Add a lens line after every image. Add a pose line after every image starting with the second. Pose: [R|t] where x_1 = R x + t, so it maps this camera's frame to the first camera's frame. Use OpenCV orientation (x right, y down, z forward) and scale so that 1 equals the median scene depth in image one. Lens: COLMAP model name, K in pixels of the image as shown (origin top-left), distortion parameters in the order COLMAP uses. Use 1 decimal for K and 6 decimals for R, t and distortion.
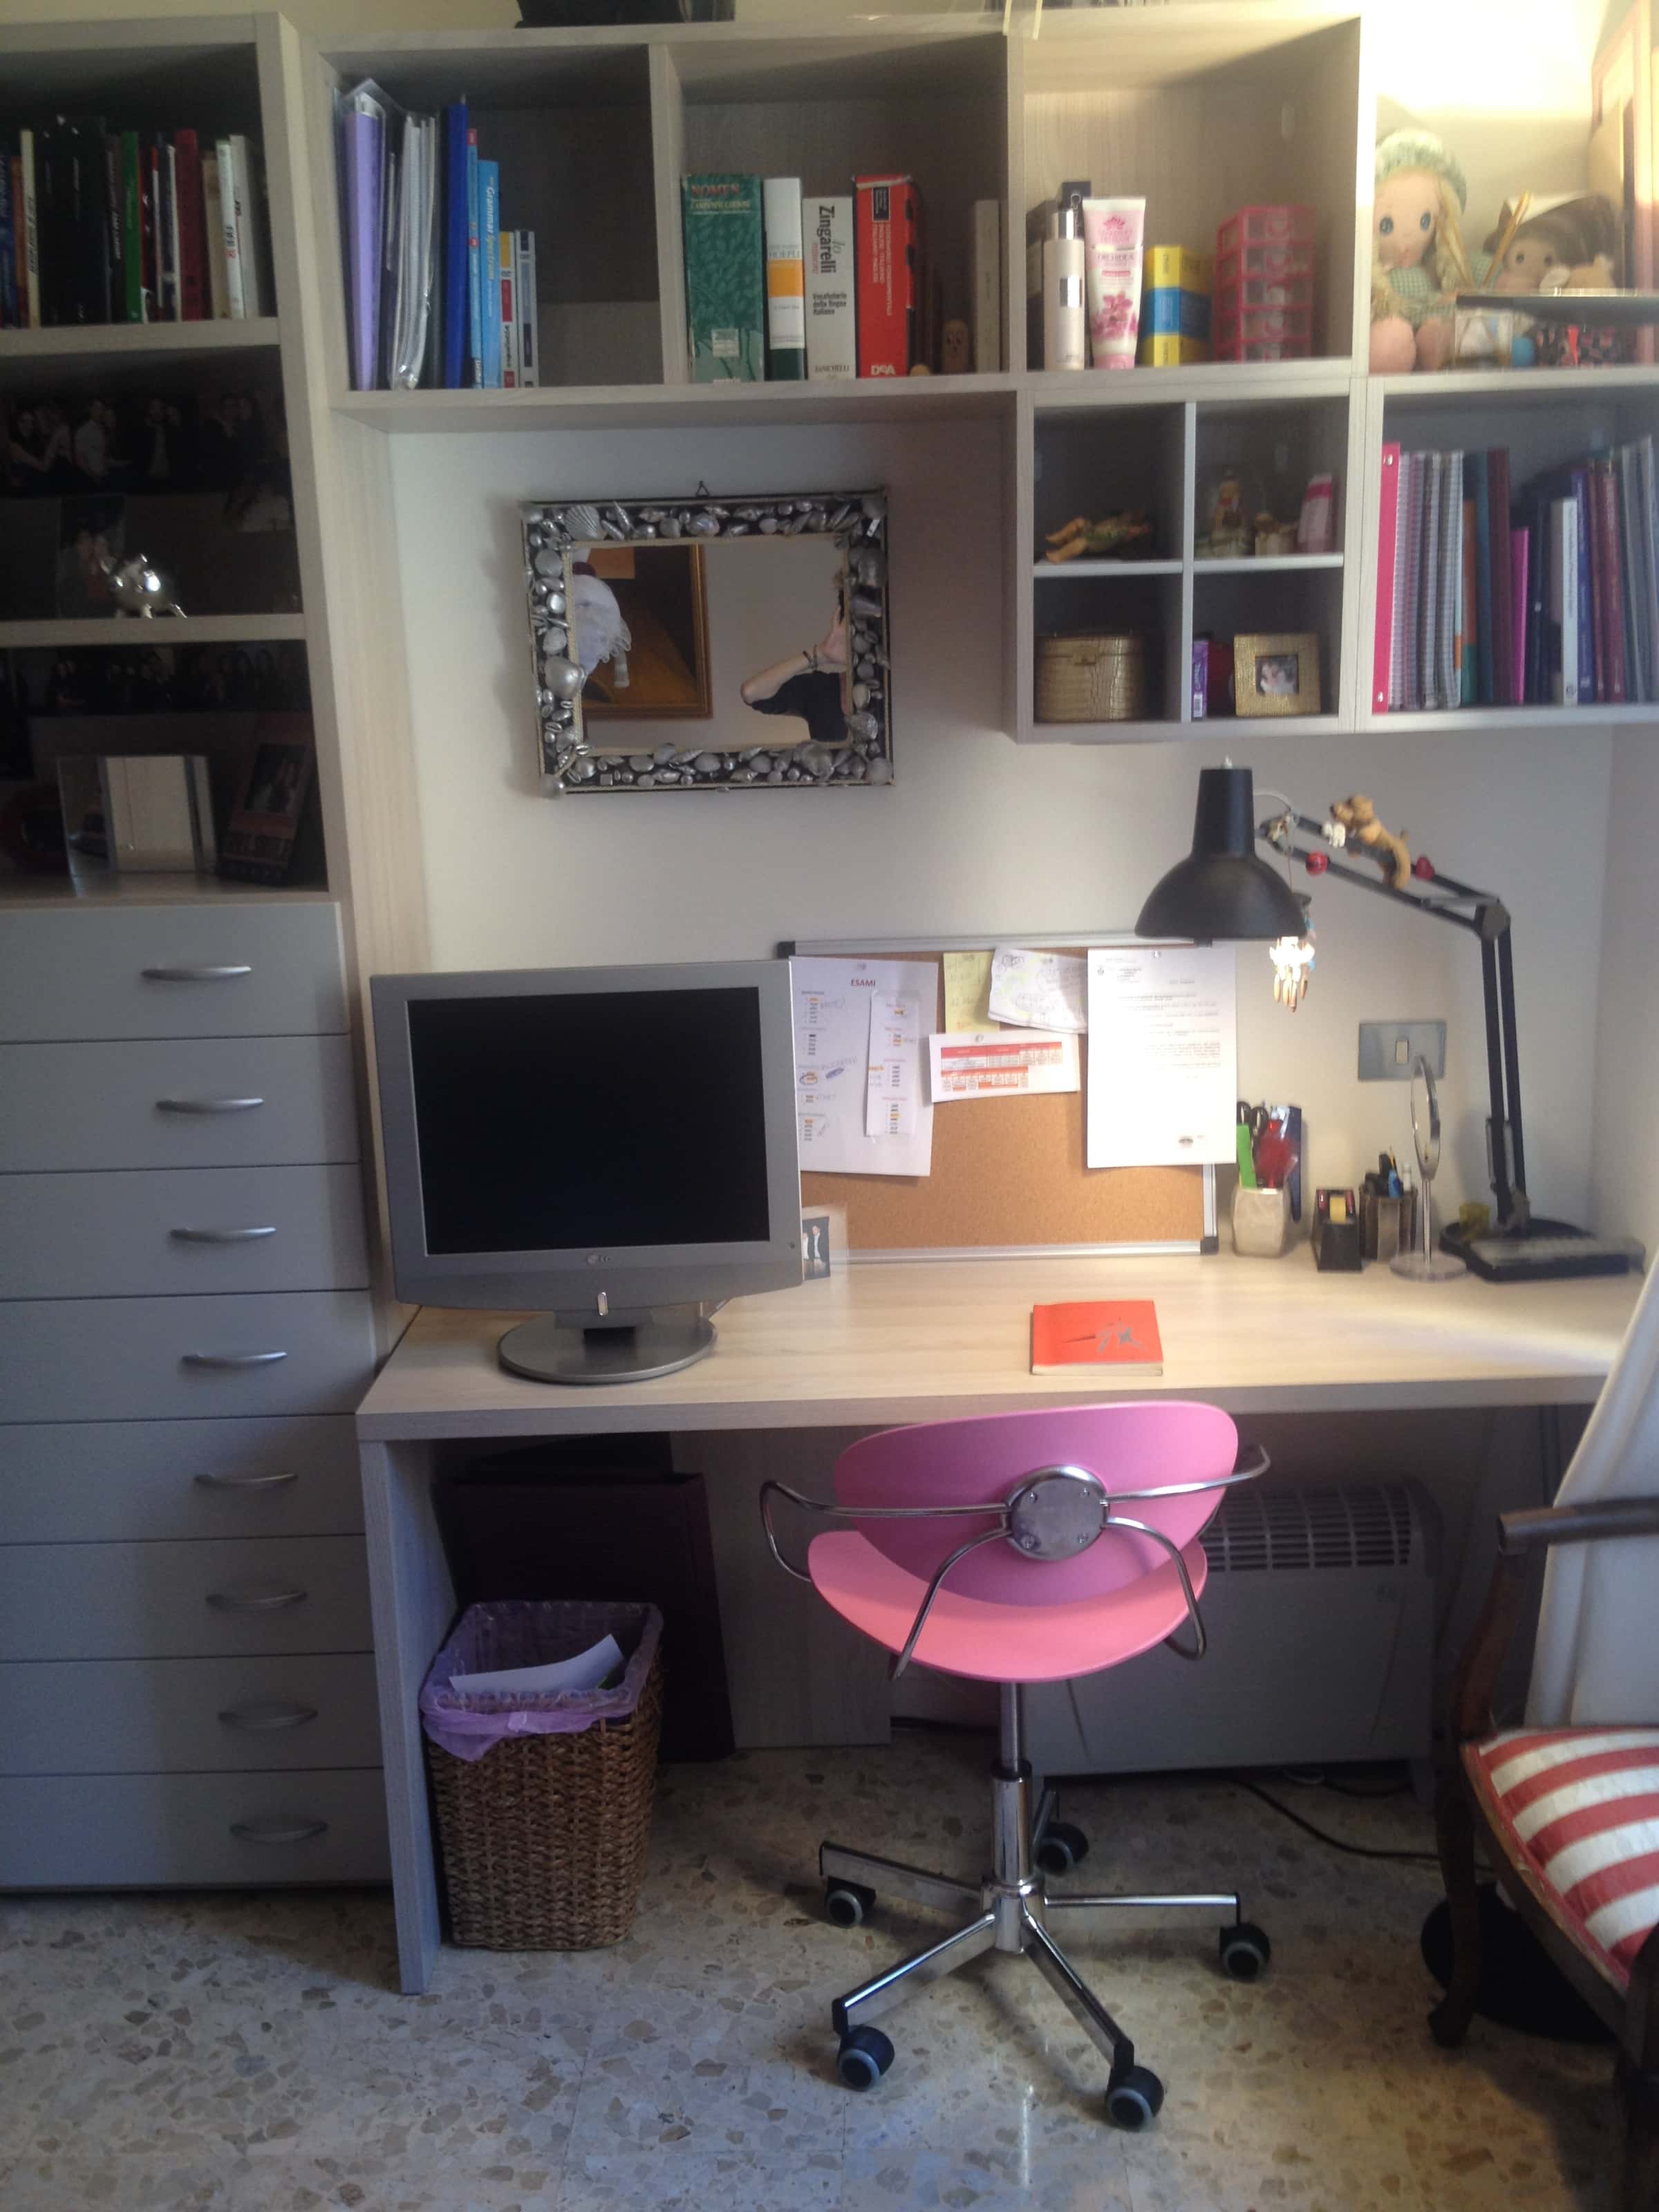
lens RADIAL K [[2024.4, 0, 821.5], [0, 2024.4, 1117.9], [0, 0, 1]] dist [0.033702, 0.000000]
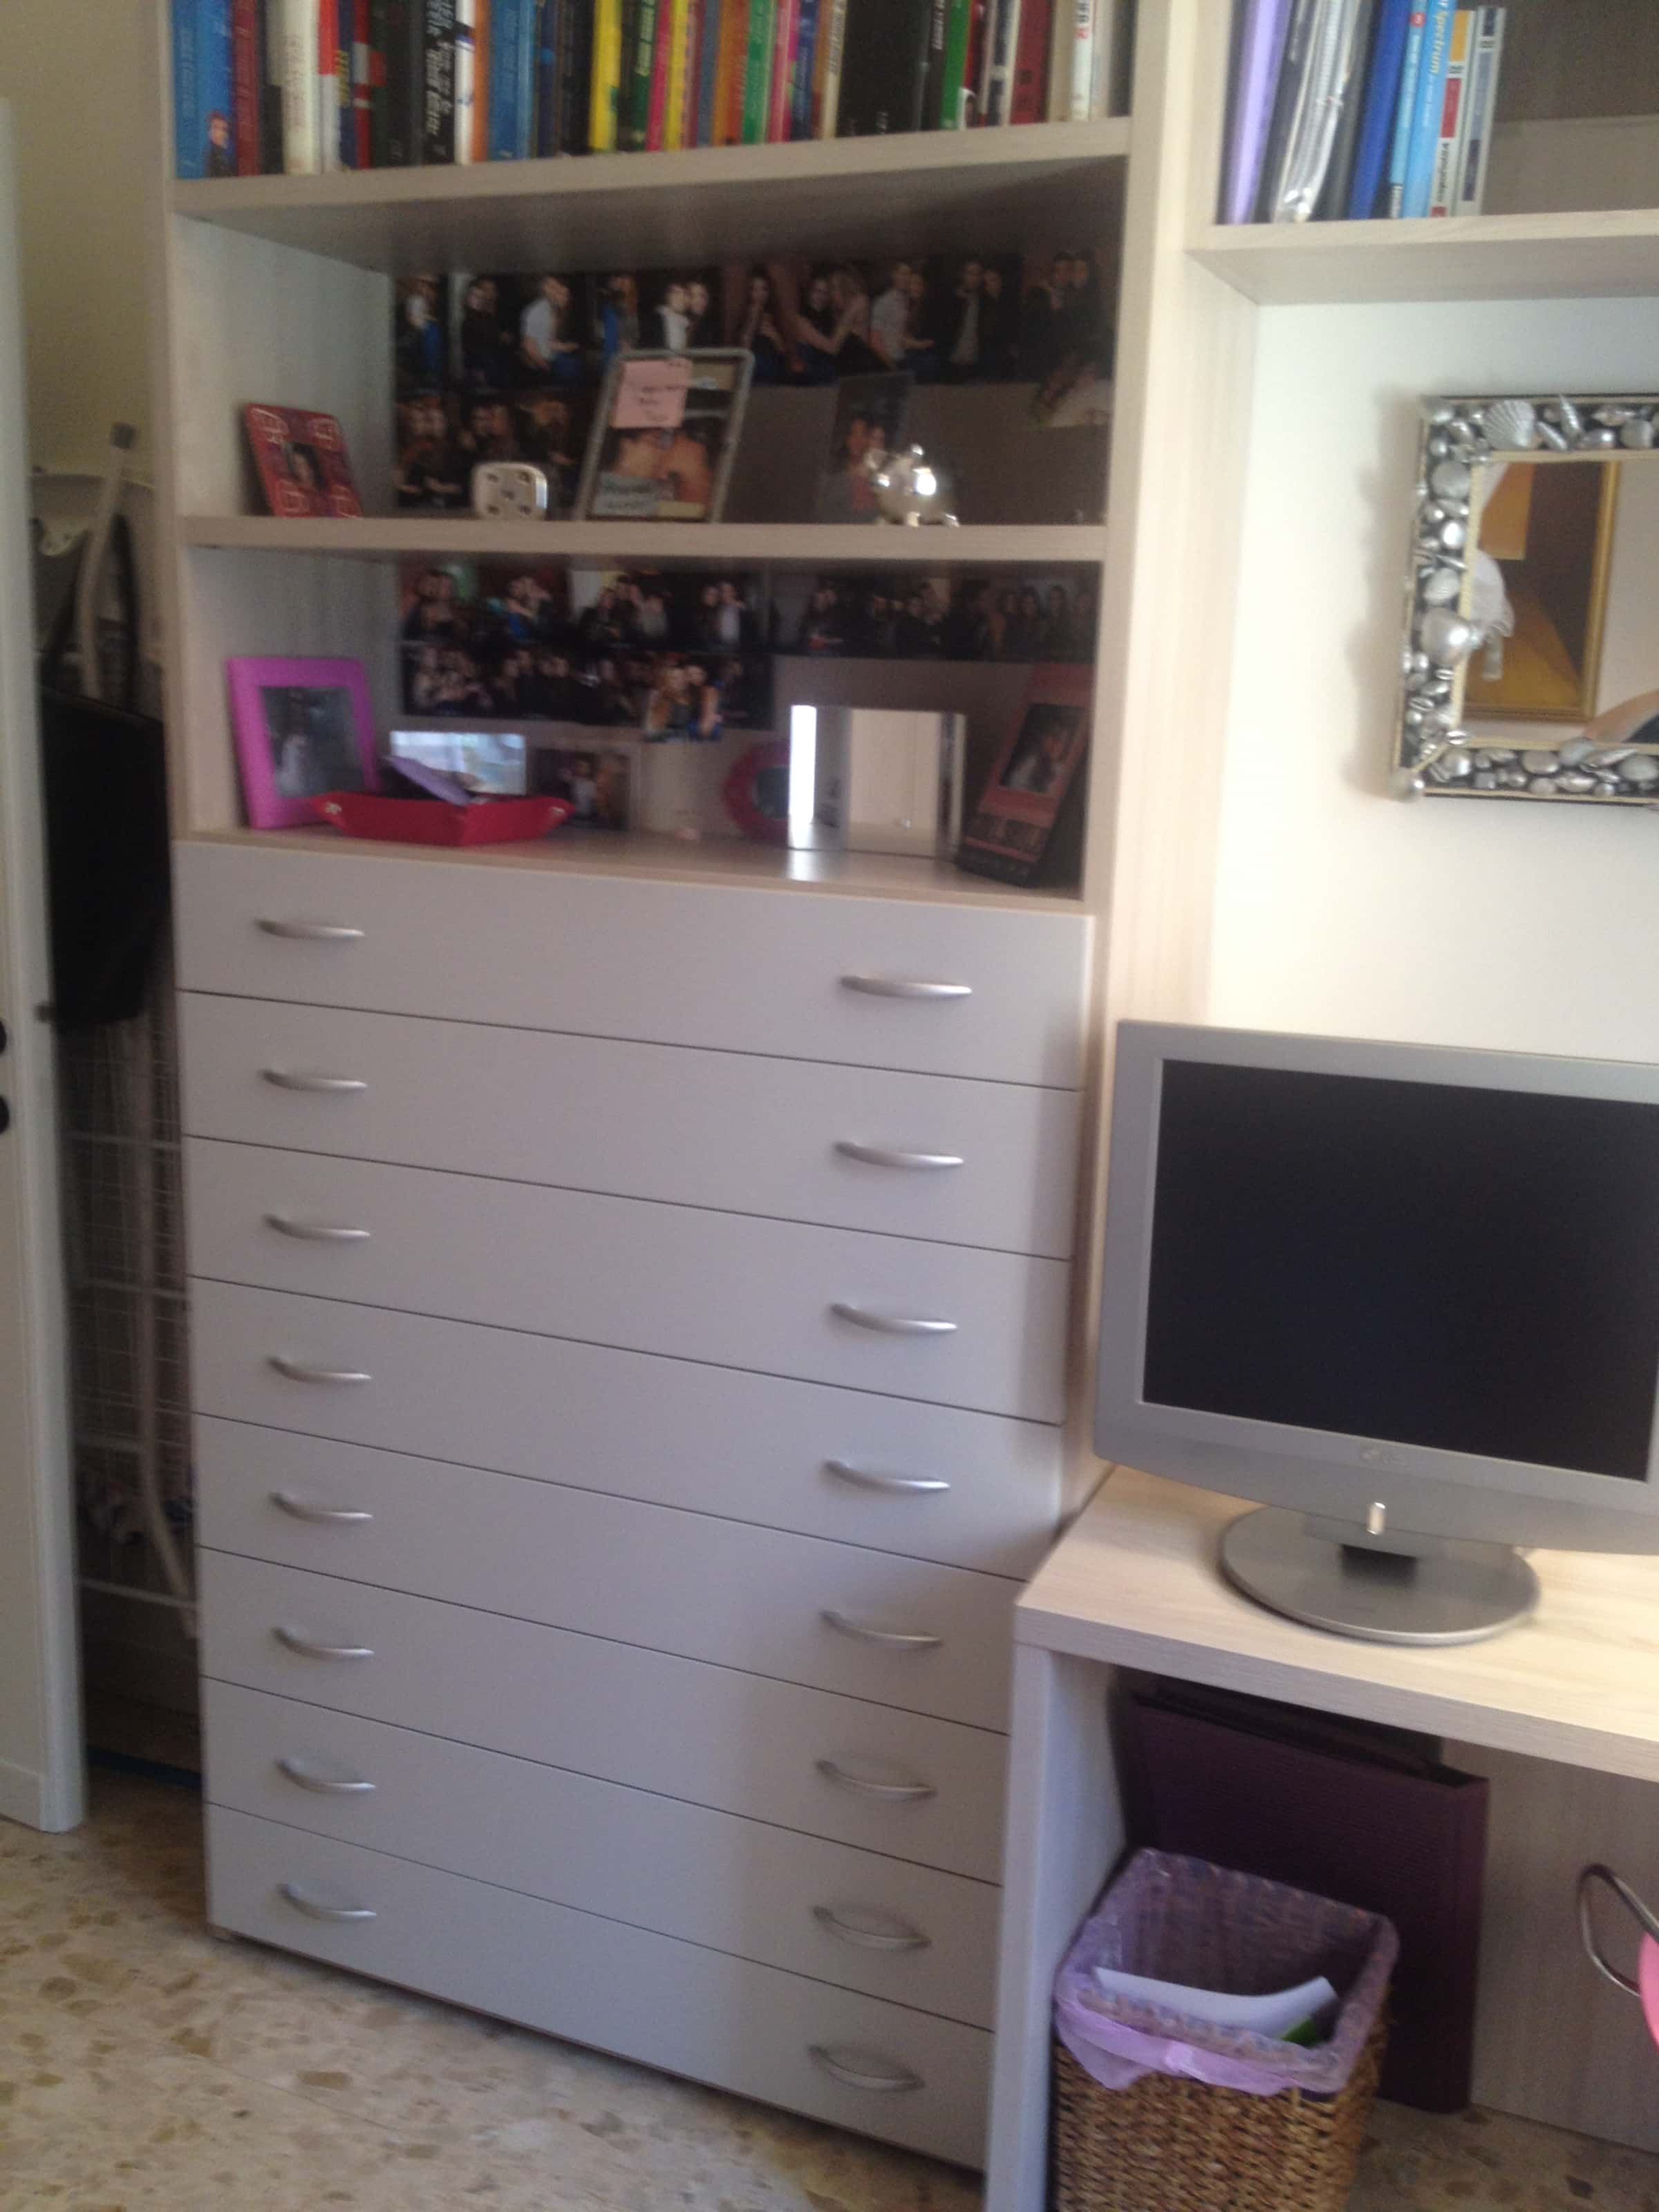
lens RADIAL K [[2024.4, 0, 808.8], [0, 2024.4, 1114.5], [0, 0, 1]] dist [0.033702, 0.000000]
pose [[0.918395, 0.139923, -0.370098, -0.045921], [-0.140069, 0.989784, 0.026625, -0.036547], [0.370042, 0.027387, 0.928611, 0.254788]]
